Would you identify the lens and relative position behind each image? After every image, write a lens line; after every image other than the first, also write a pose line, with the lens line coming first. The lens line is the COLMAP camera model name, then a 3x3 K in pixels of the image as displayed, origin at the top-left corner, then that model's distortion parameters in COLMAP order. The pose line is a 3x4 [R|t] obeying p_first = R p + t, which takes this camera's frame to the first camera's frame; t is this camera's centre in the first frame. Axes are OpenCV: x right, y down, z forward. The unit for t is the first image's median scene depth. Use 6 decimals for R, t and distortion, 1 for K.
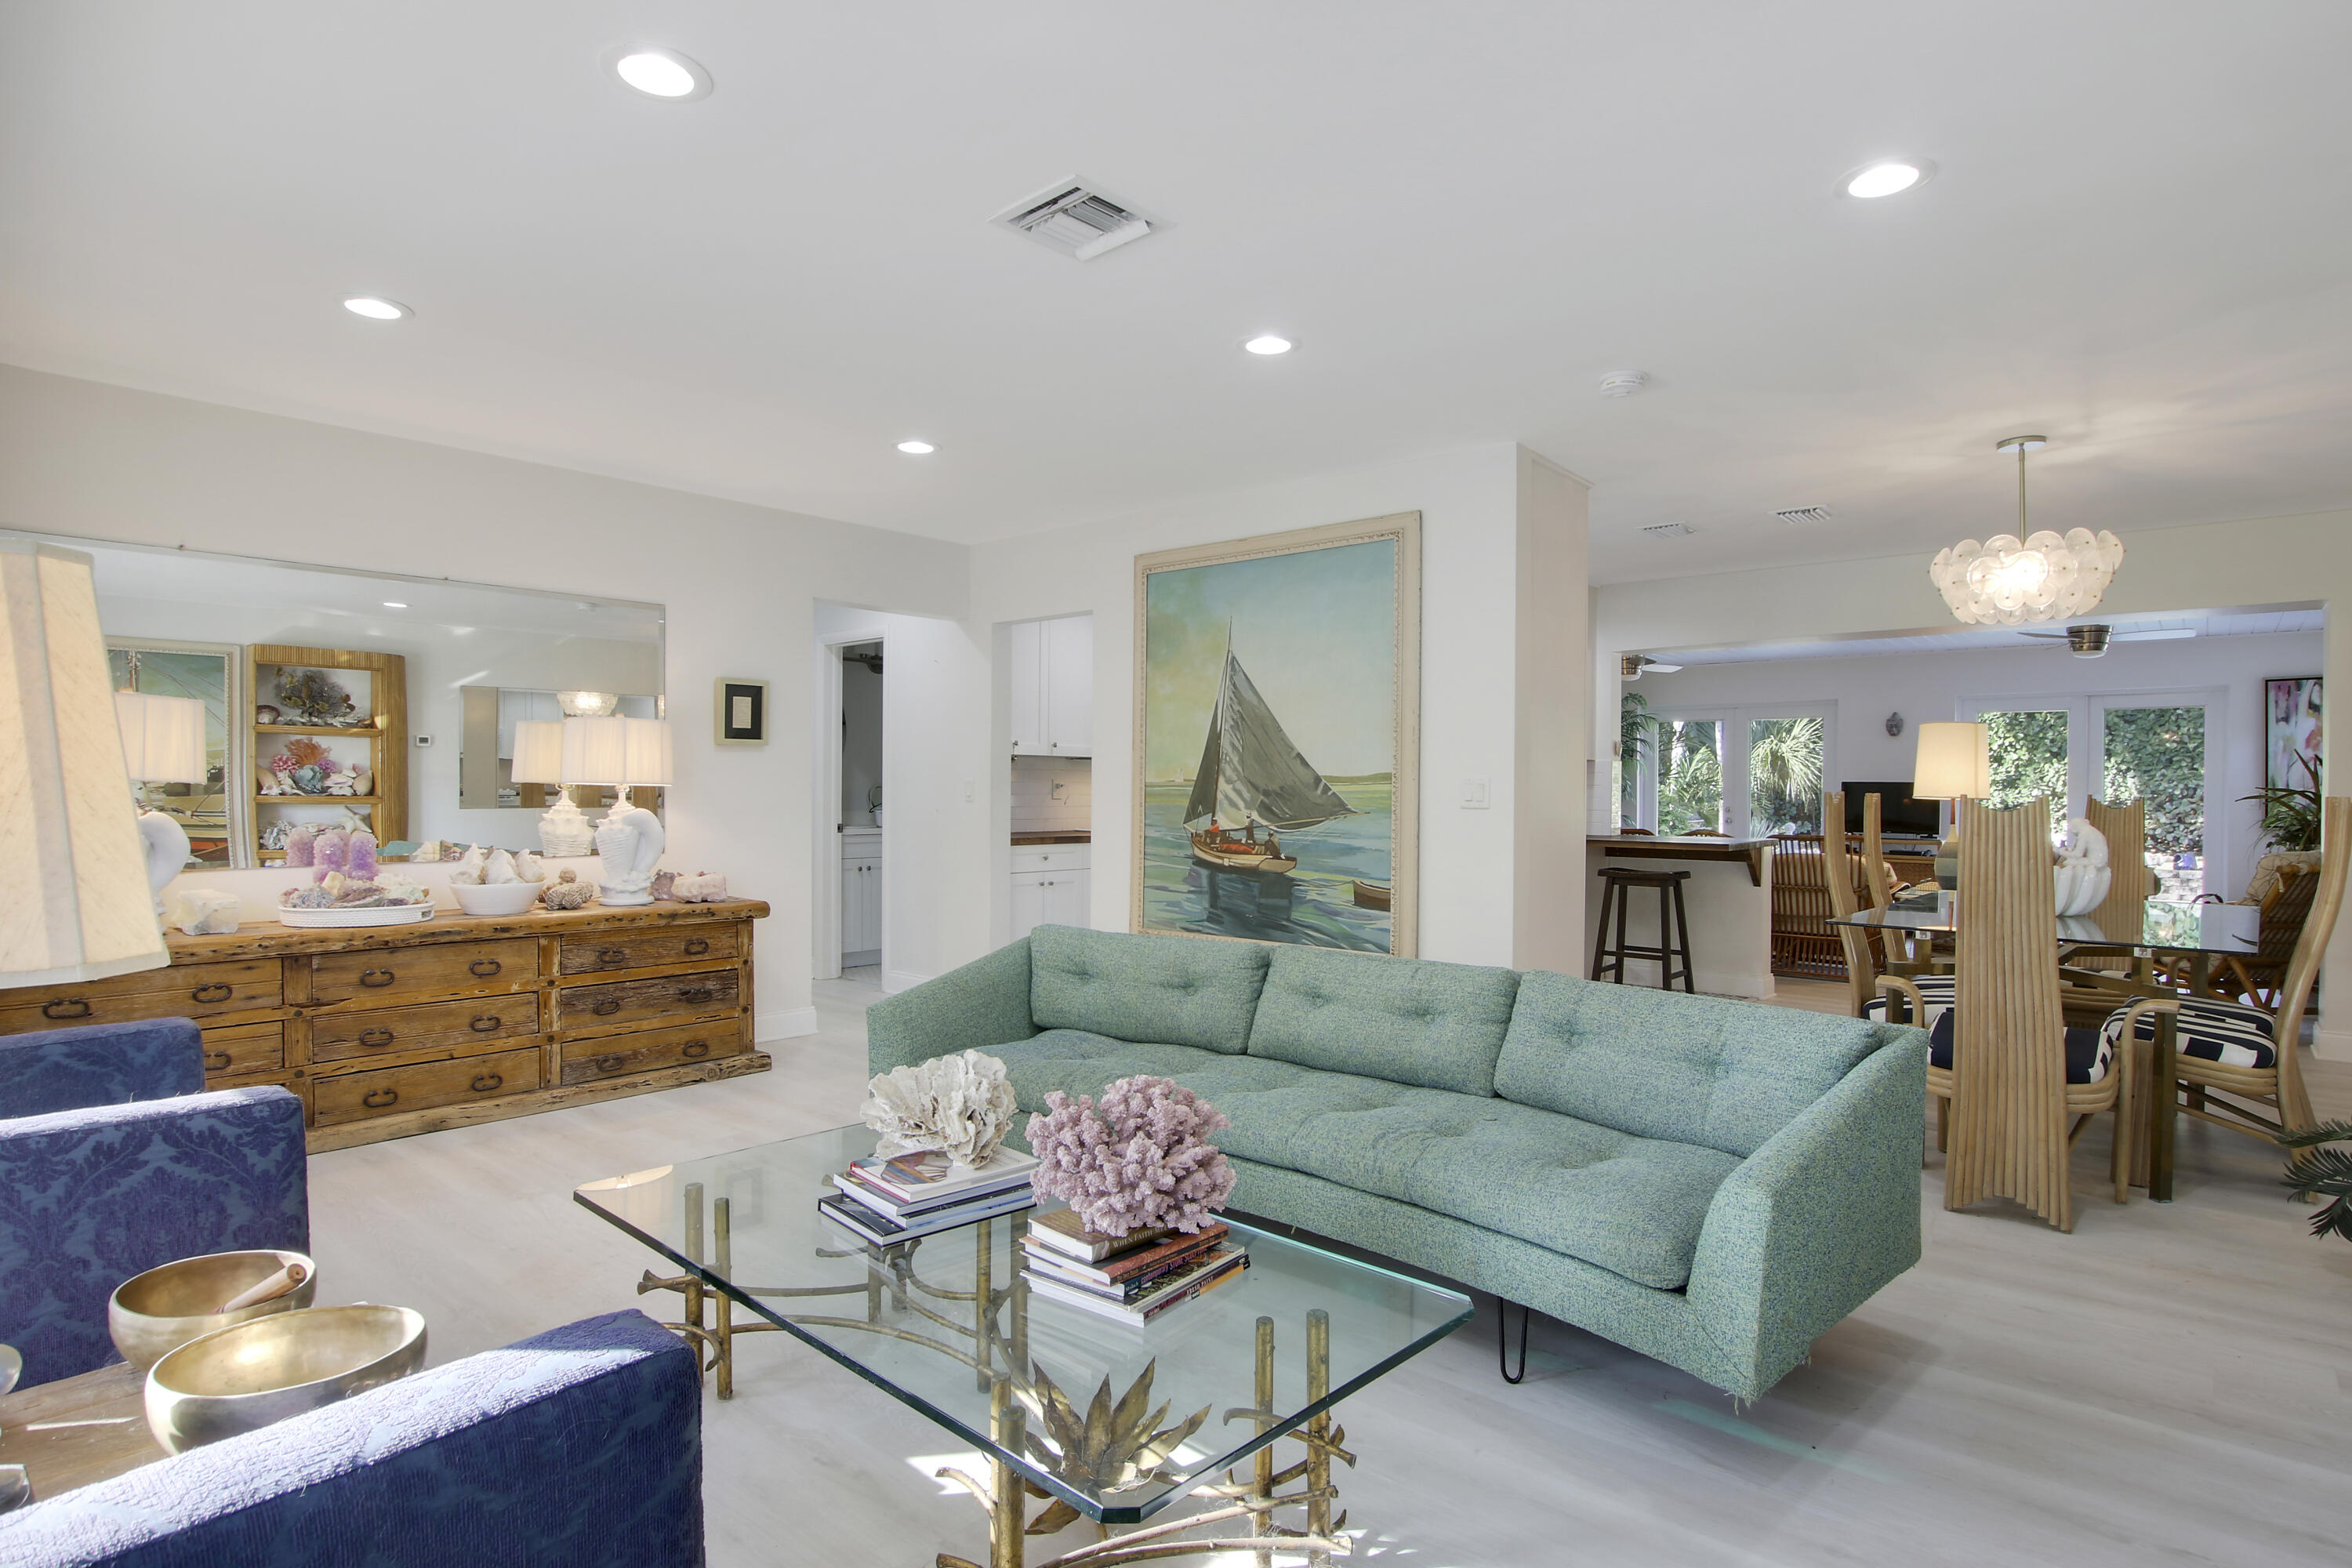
lens RADIAL K [[1205.7, 0, 1177.2], [0, 1205.7, 807.0], [0, 0, 1]] dist [-0.021335, 0.001615]
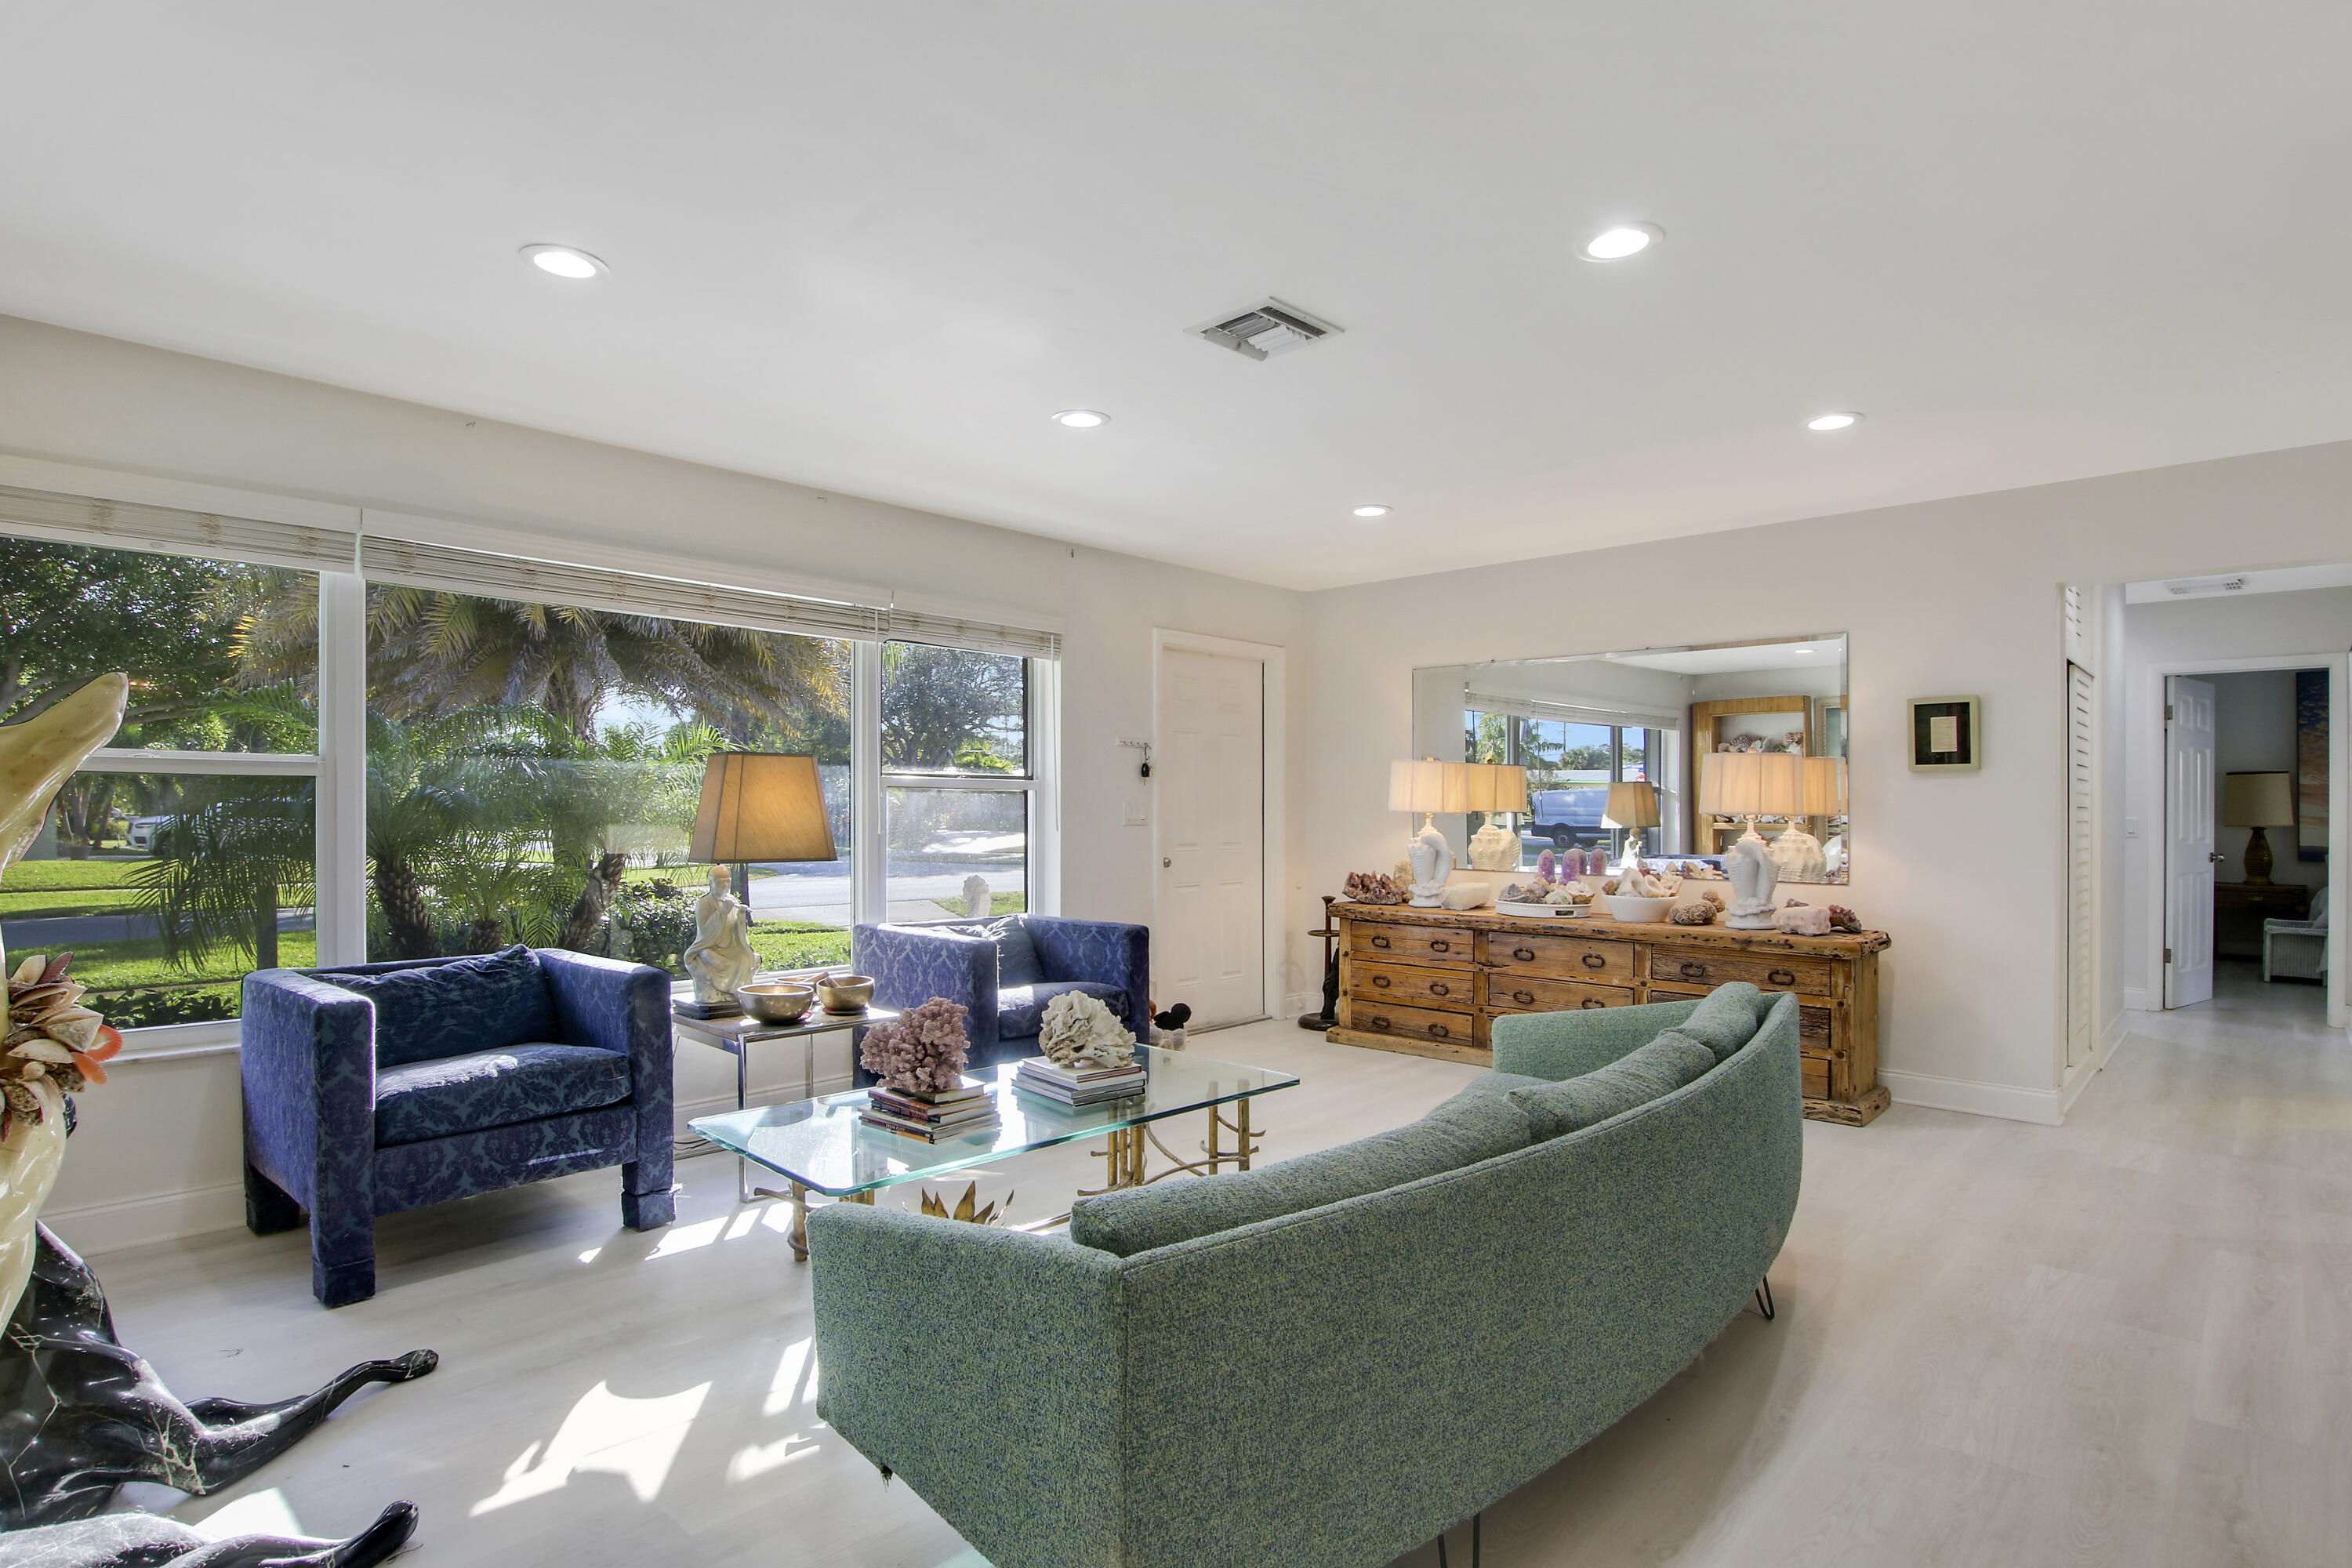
lens RADIAL K [[1205.7, 0, 1177.2], [0, 1205.7, 807.0], [0, 0, 1]] dist [-0.021335, 0.001615]
pose [[-0.018091, -0.010753, -0.999779, 0.673181], [-0.025347, 0.999626, -0.010293, -0.001980], [0.999515, 0.025155, -0.018356, 0.572934]]
